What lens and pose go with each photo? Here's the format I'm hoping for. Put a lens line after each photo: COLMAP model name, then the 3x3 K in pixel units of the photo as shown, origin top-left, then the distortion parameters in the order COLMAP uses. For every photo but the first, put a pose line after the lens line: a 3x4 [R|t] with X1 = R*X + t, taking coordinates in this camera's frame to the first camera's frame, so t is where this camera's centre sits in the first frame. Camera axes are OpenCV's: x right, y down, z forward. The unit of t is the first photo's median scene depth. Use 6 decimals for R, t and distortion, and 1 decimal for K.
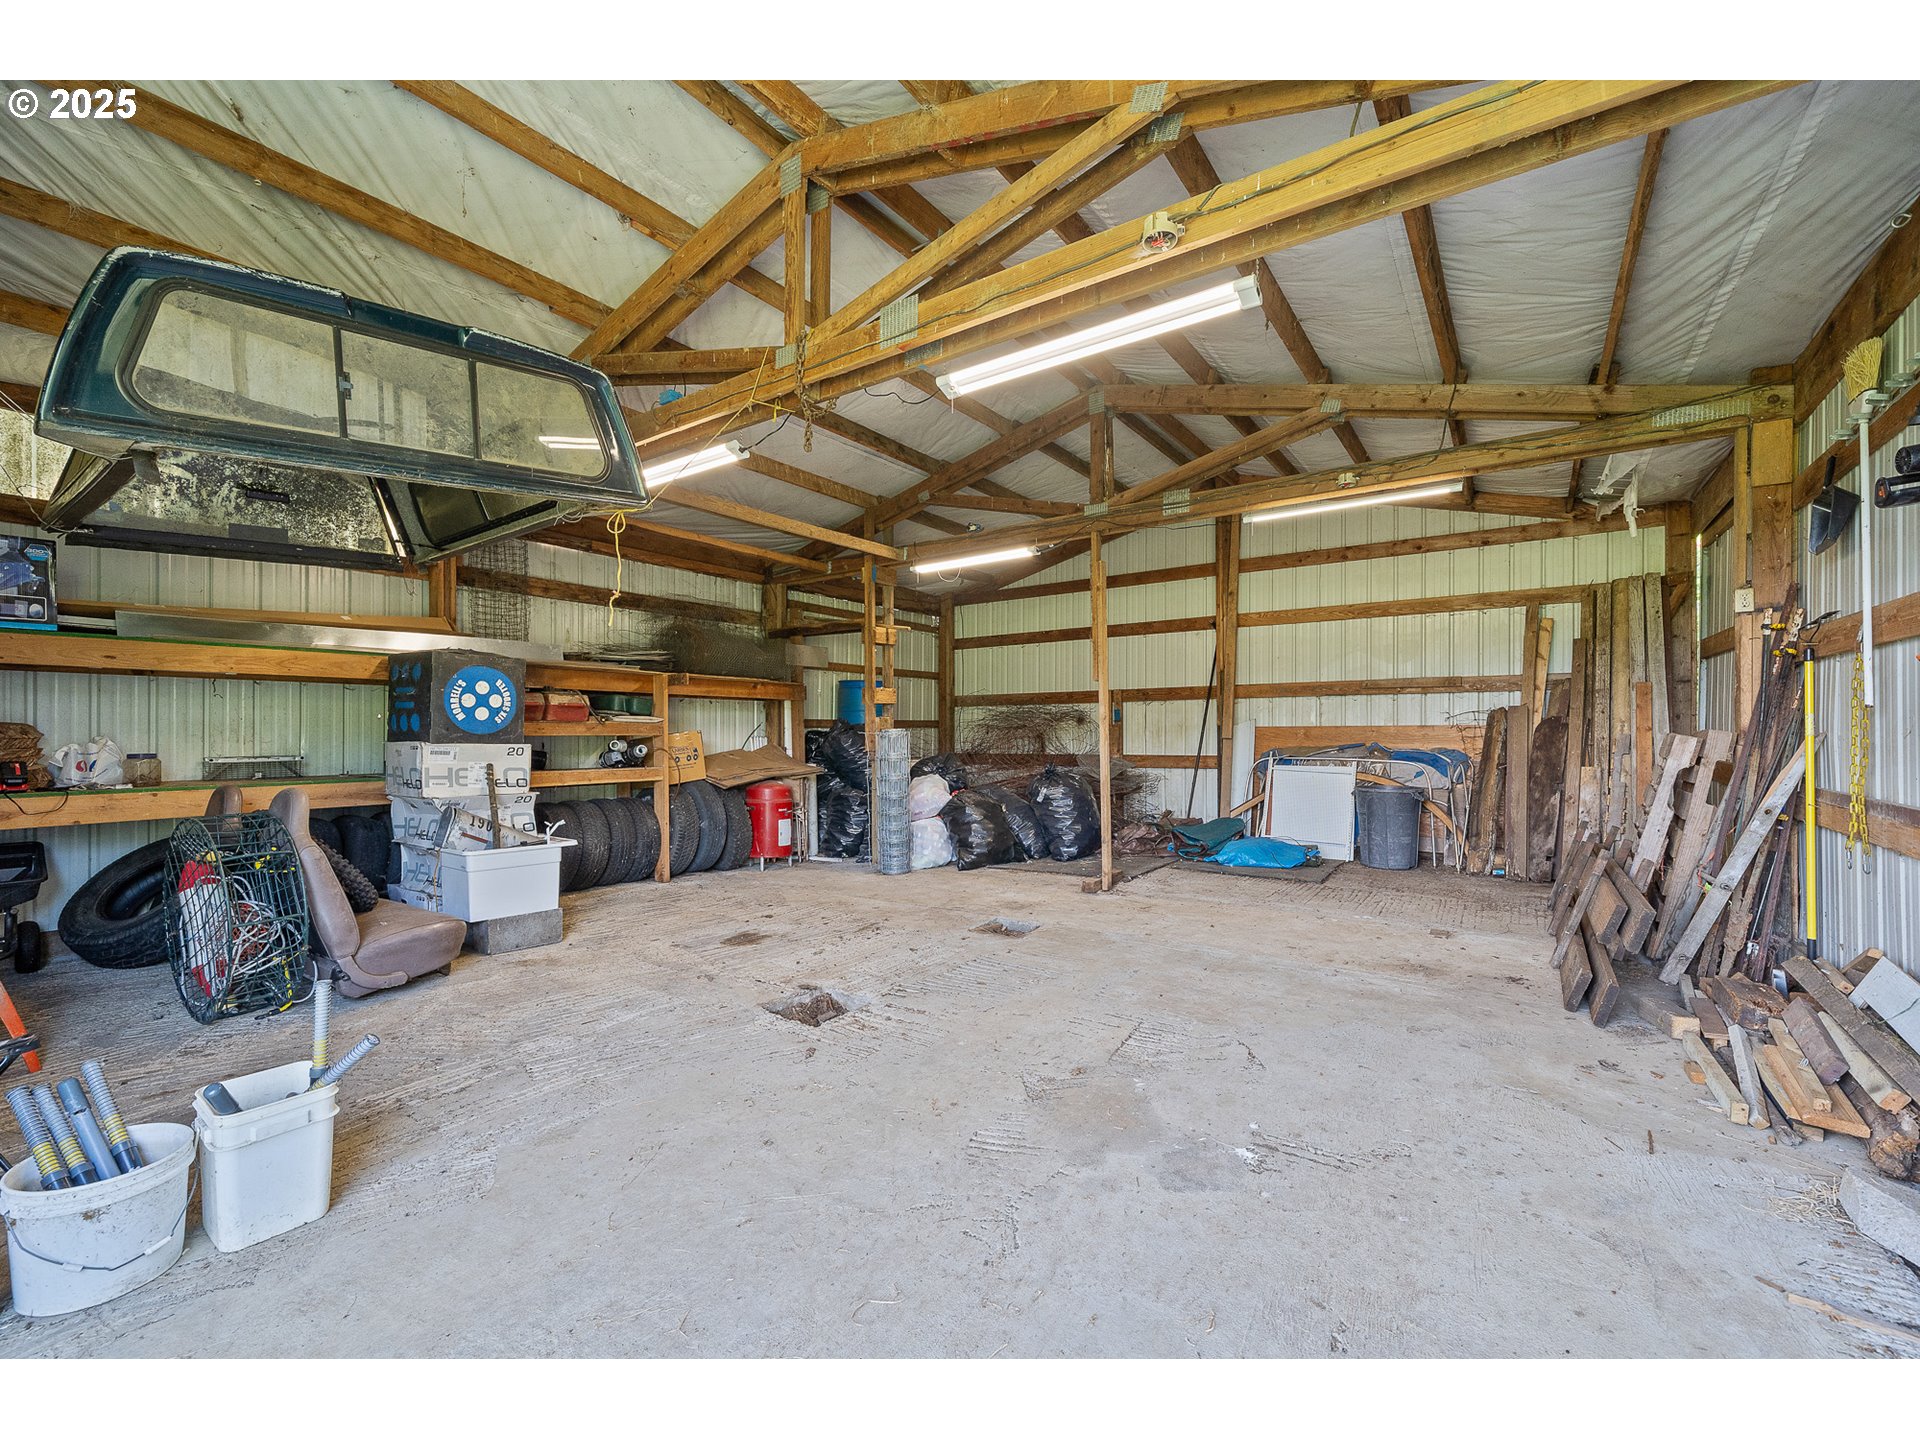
lens RADIAL K [[751.0, 0, 960.0], [0, 751.0, 720.0], [0, 0, 1]] dist [0.000459, -0.000006]
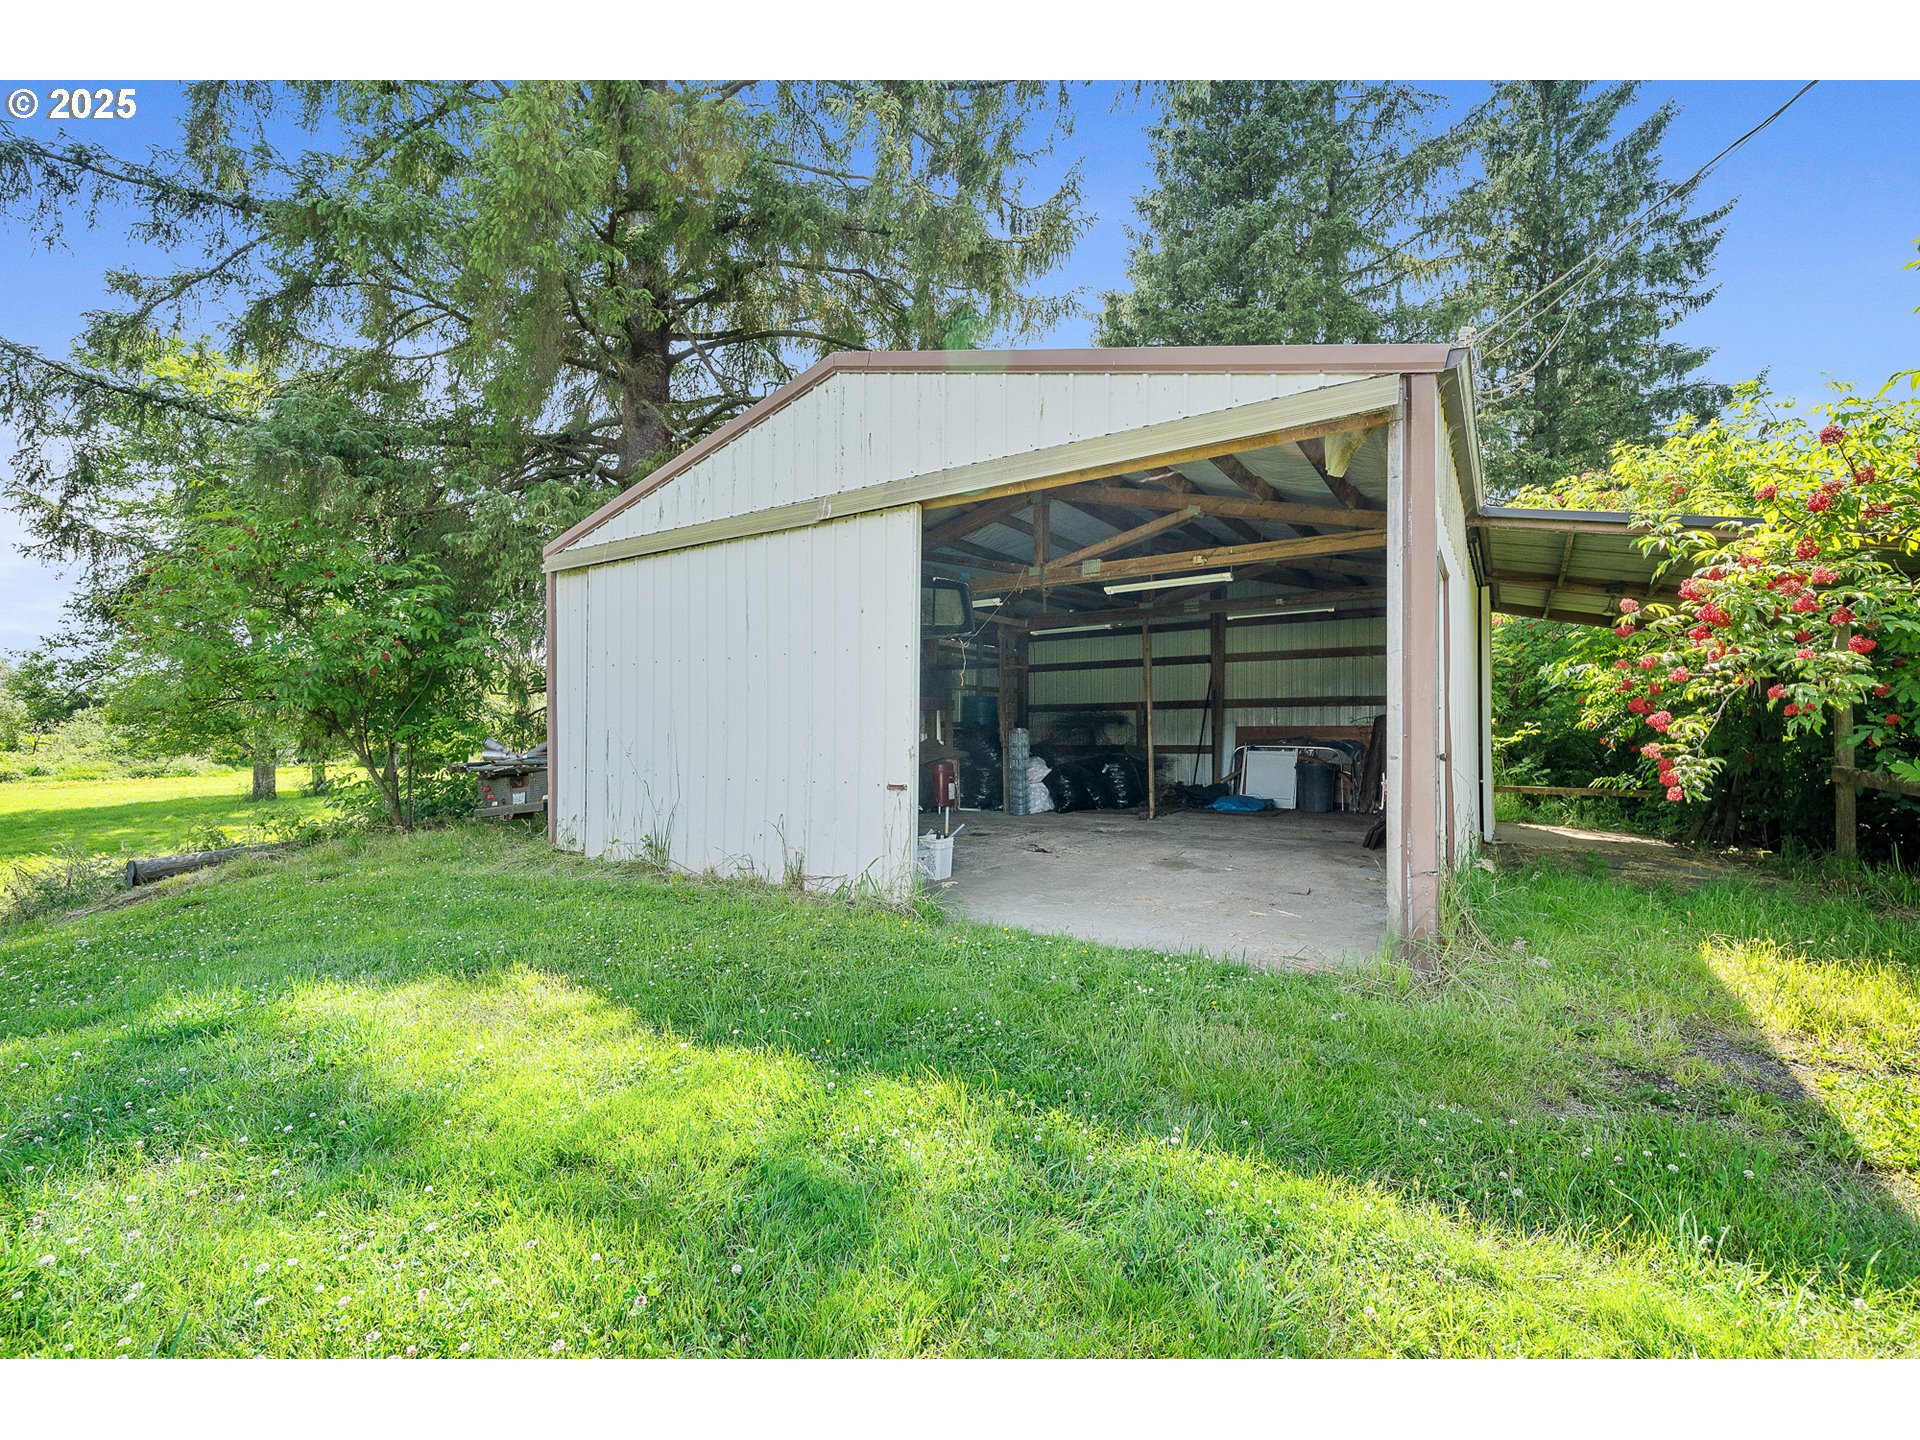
lens RADIAL K [[751.0, 0, 960.0], [0, 751.0, 720.0], [0, 0, 1]] dist [0.000459, -0.000006]
pose [[0.999890, -0.002423, 0.014615, -0.223535], [0.002355, 0.999986, 0.004646, -0.014576], [-0.014626, -0.004611, 0.999882, -0.605813]]
